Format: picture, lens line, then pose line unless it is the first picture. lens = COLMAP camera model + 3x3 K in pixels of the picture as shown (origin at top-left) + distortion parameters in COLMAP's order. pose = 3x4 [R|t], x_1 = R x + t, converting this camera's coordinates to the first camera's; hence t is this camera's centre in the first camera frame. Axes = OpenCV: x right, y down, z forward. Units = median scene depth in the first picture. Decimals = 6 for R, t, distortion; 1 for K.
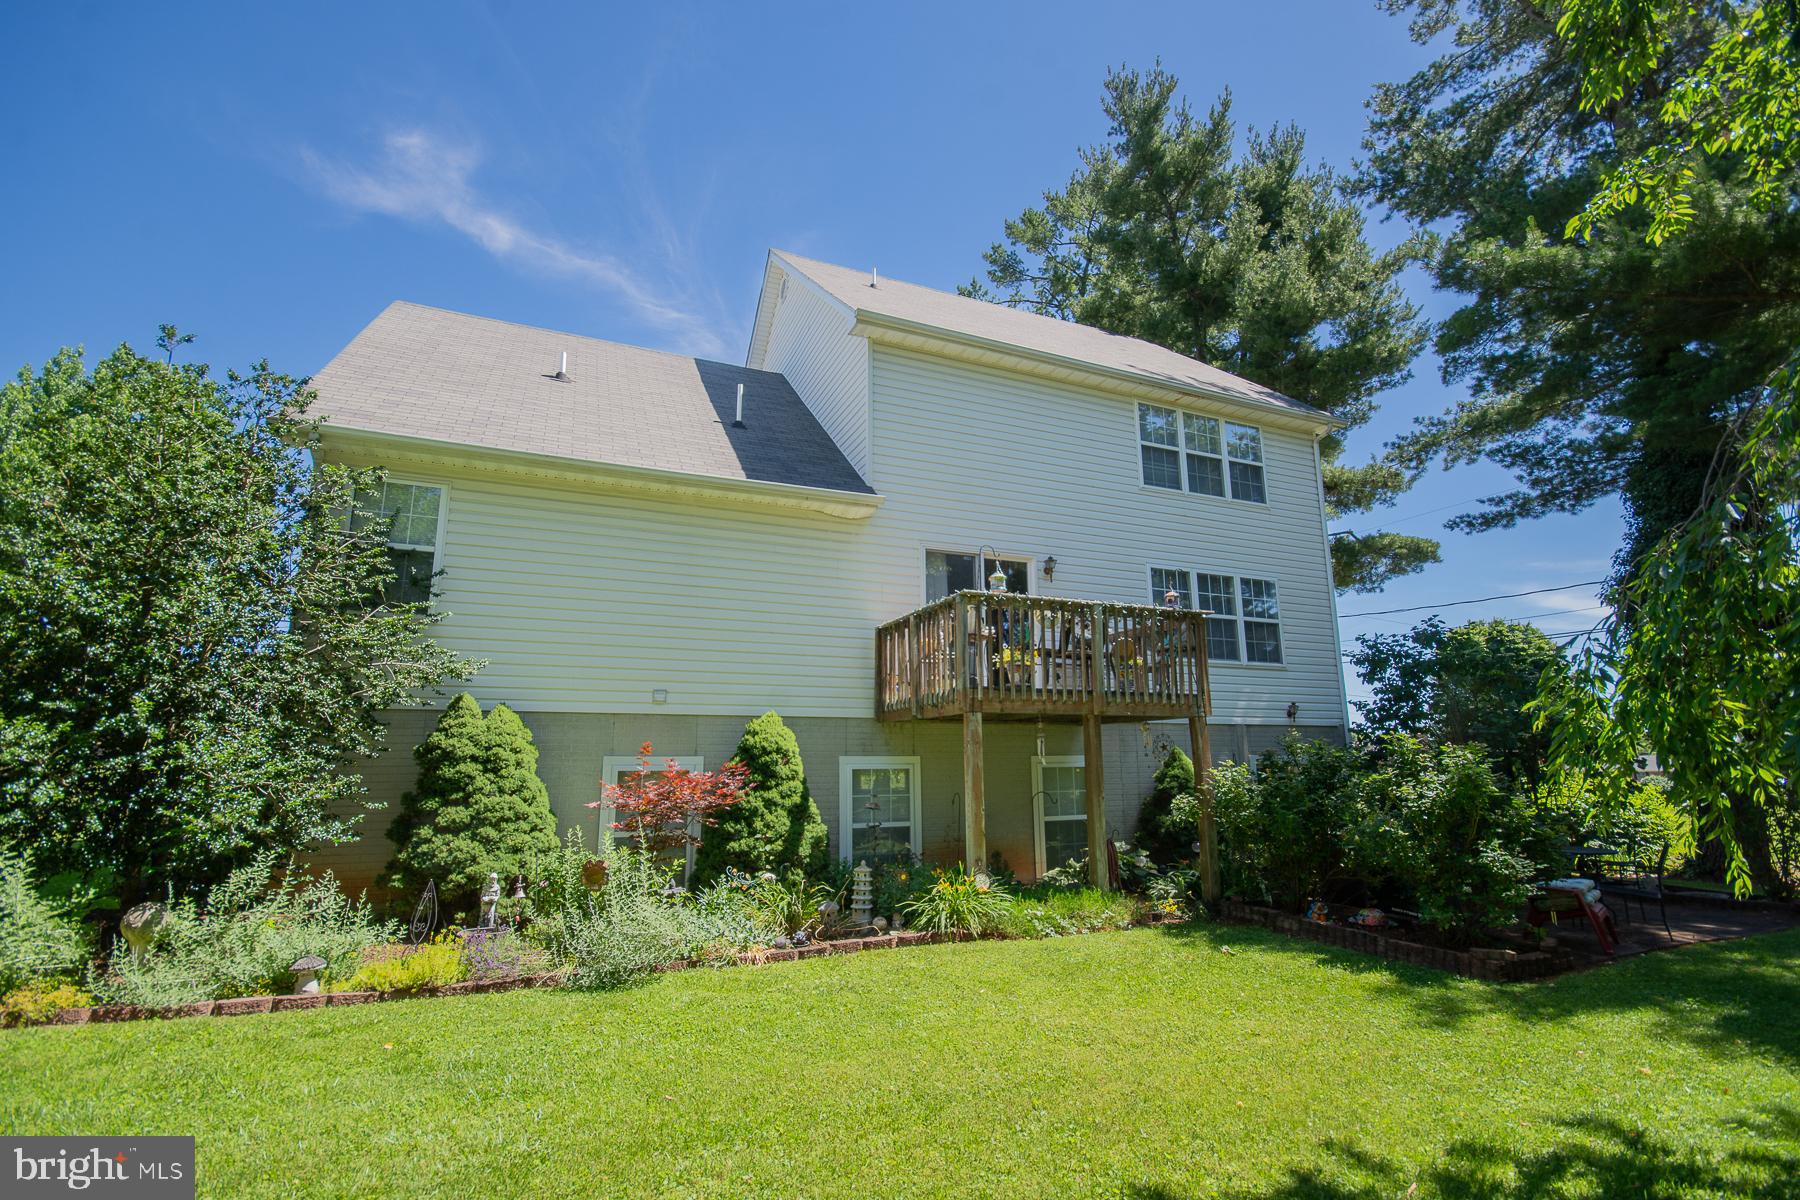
lens RADIAL K [[794.9, 0, 873.2], [0, 794.9, 603.0], [0, 0, 1]] dist [-0.001832, 0.000073]
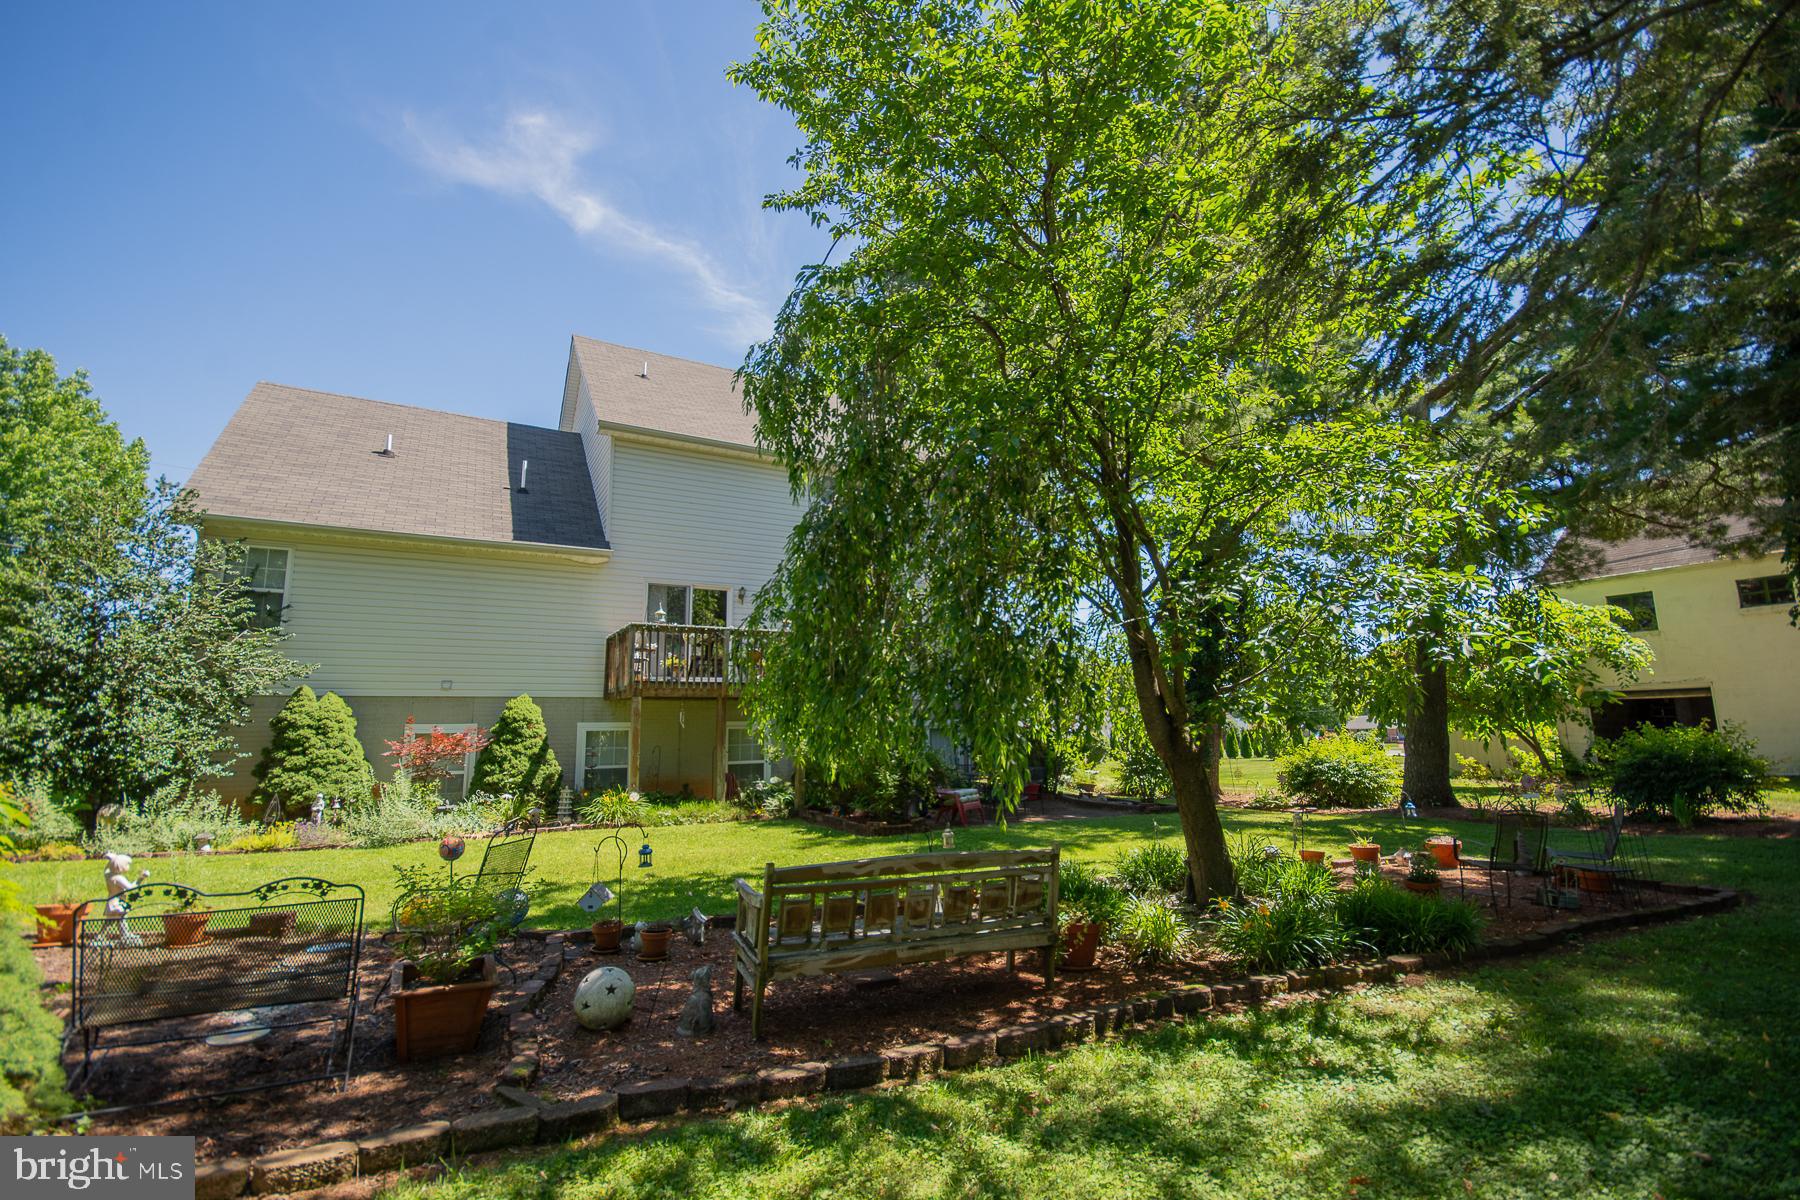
lens RADIAL K [[792.1, 0, 894.8], [0, 792.1, 599.3], [0, 0, 1]] dist [0.007857, -0.010434]
pose [[0.992864, 0.010987, 0.118747, 0.498170], [-0.015784, 0.999094, 0.039528, -0.149170], [-0.118205, -0.041120, 0.992137, -0.750613]]
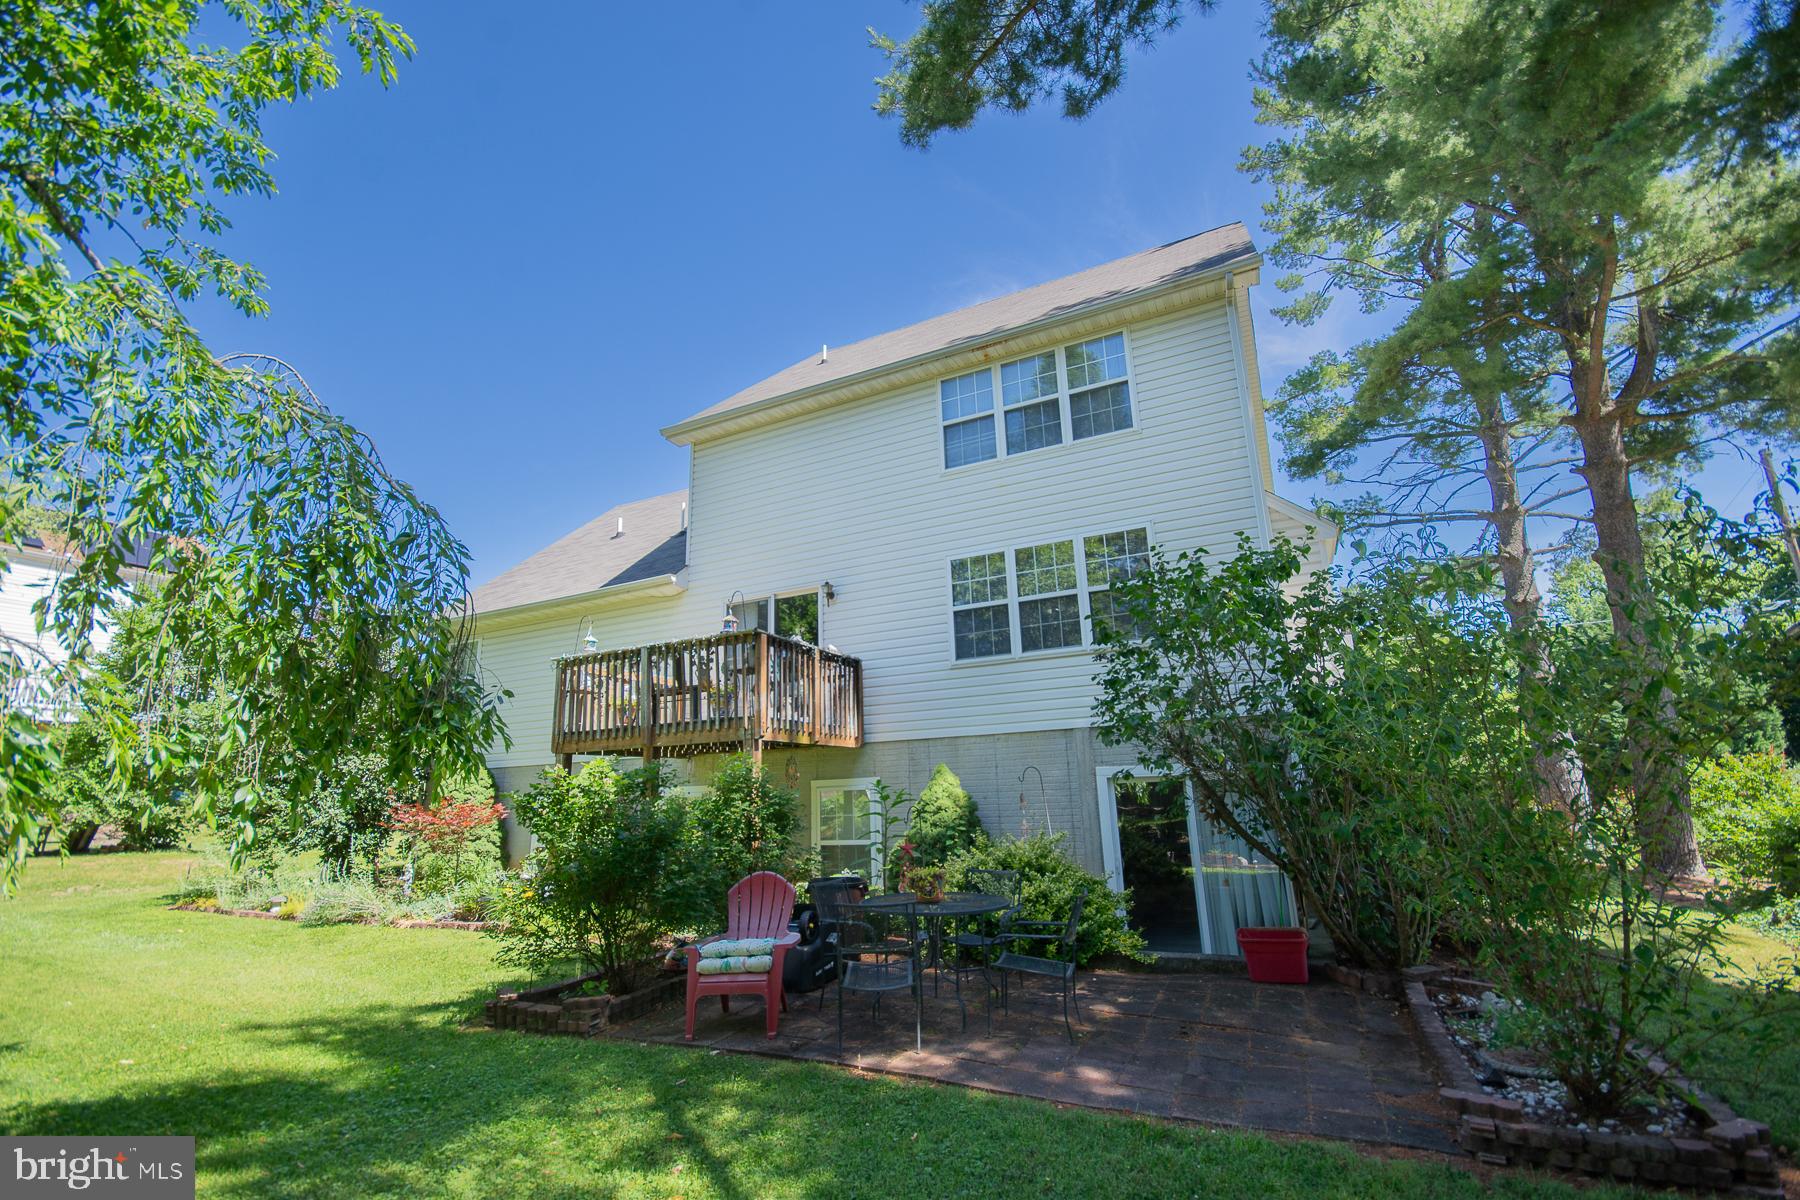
lens RADIAL K [[792.1, 0, 894.8], [0, 792.1, 599.3], [0, 0, 1]] dist [0.007857, -0.010434]
pose [[0.648362, -0.203114, -0.733738, 1.530184], [0.166224, 0.978270, -0.123922, 0.155133], [0.742964, -0.041619, 0.668036, 0.589469]]
